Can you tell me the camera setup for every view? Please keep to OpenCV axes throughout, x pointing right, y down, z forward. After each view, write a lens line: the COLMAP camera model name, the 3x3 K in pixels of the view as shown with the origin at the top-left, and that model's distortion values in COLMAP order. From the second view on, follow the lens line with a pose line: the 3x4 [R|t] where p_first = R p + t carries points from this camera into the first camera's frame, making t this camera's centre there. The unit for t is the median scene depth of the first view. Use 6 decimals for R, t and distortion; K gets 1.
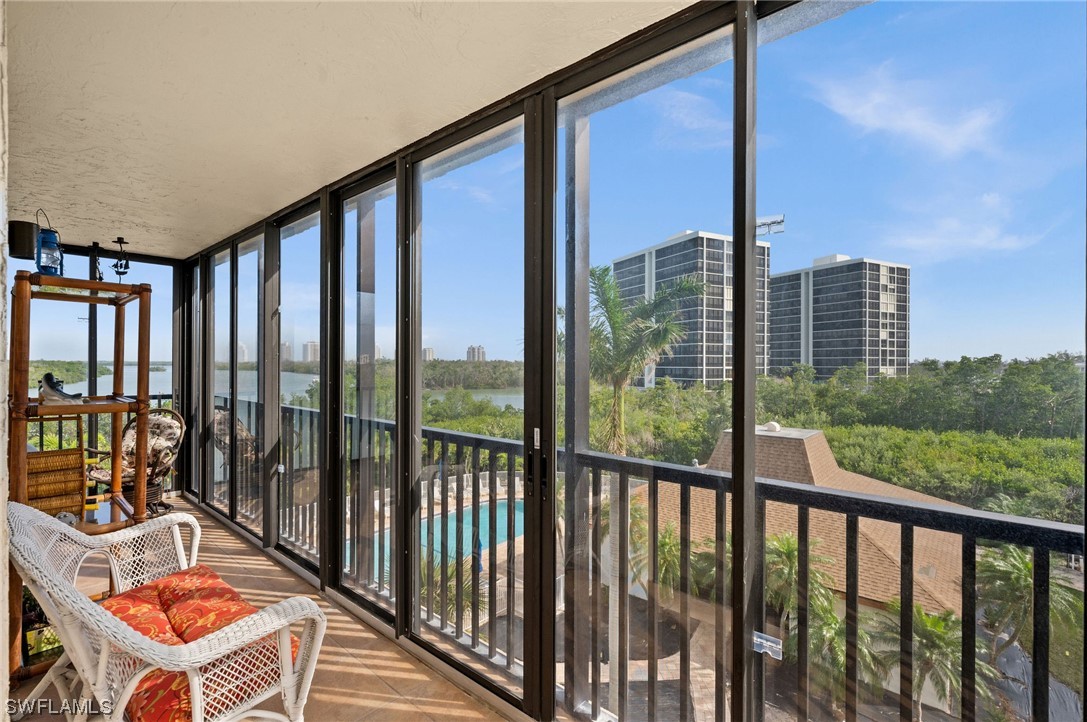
lens RADIAL K [[498.8, 0, 538.6], [0, 498.8, 362.0], [0, 0, 1]] dist [-0.001228, 0.001390]
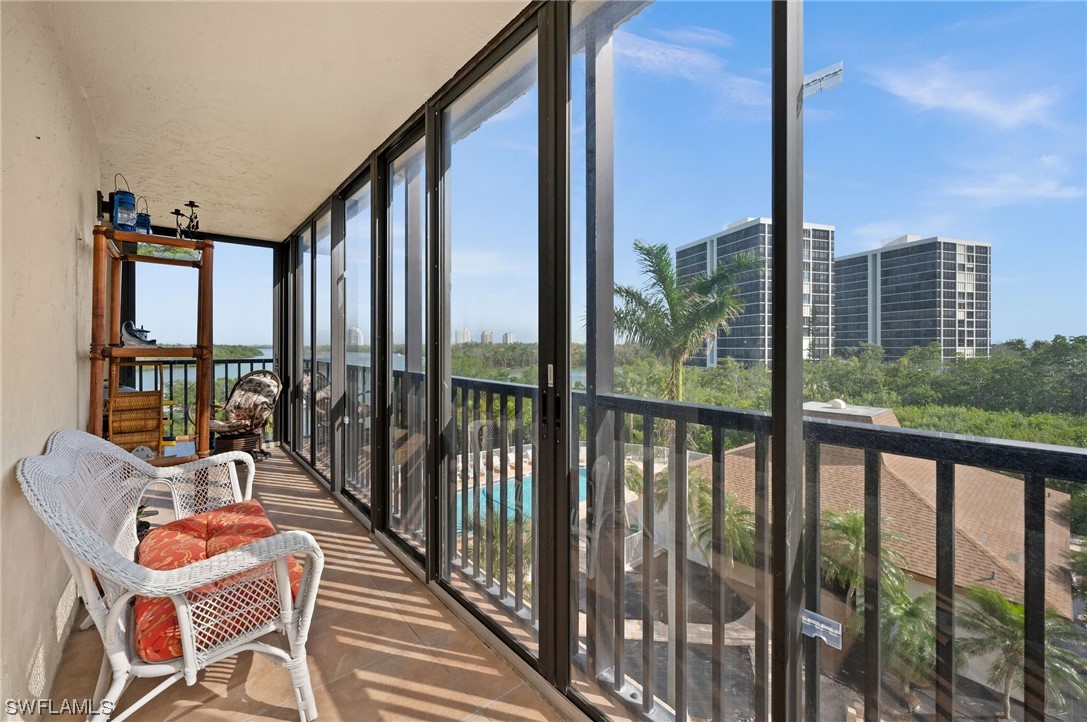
lens RADIAL K [[434.4, 0, 546.4], [0, 434.4, 350.2], [0, 0, 1]] dist [-0.000457, 0.000467]
pose [[0.988261, -0.002792, -0.152746, 0.056836], [0.002522, 0.999995, -0.001961, 0.055169], [0.152751, 0.001553, 0.988263, 0.107629]]
